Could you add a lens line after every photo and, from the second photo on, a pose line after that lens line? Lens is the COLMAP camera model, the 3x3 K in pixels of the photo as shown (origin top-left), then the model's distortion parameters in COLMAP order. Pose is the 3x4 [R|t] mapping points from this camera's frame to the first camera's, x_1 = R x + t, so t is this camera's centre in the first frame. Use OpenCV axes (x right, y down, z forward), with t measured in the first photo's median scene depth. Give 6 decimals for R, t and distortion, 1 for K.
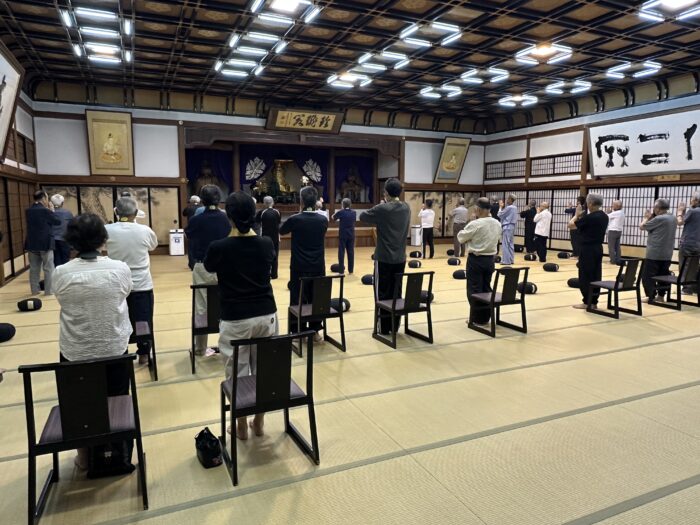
lens RADIAL K [[479.2, 0, 350.0], [0, 479.2, 262.5], [0, 0, 1]] dist [-0.002228, -0.000771]
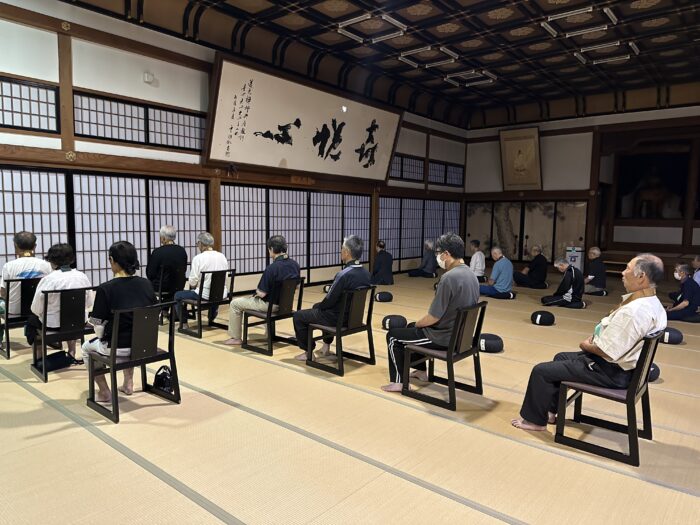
lens RADIAL K [[491.8, 0, 350.0], [0, 491.8, 262.5], [0, 0, 1]] dist [-0.007904, -0.002911]
pose [[0.439720, 0.084307, -0.894169, 0.288816], [-0.118860, 0.992290, 0.035107, -0.023980], [0.890235, 0.090844, 0.446351, 0.224118]]
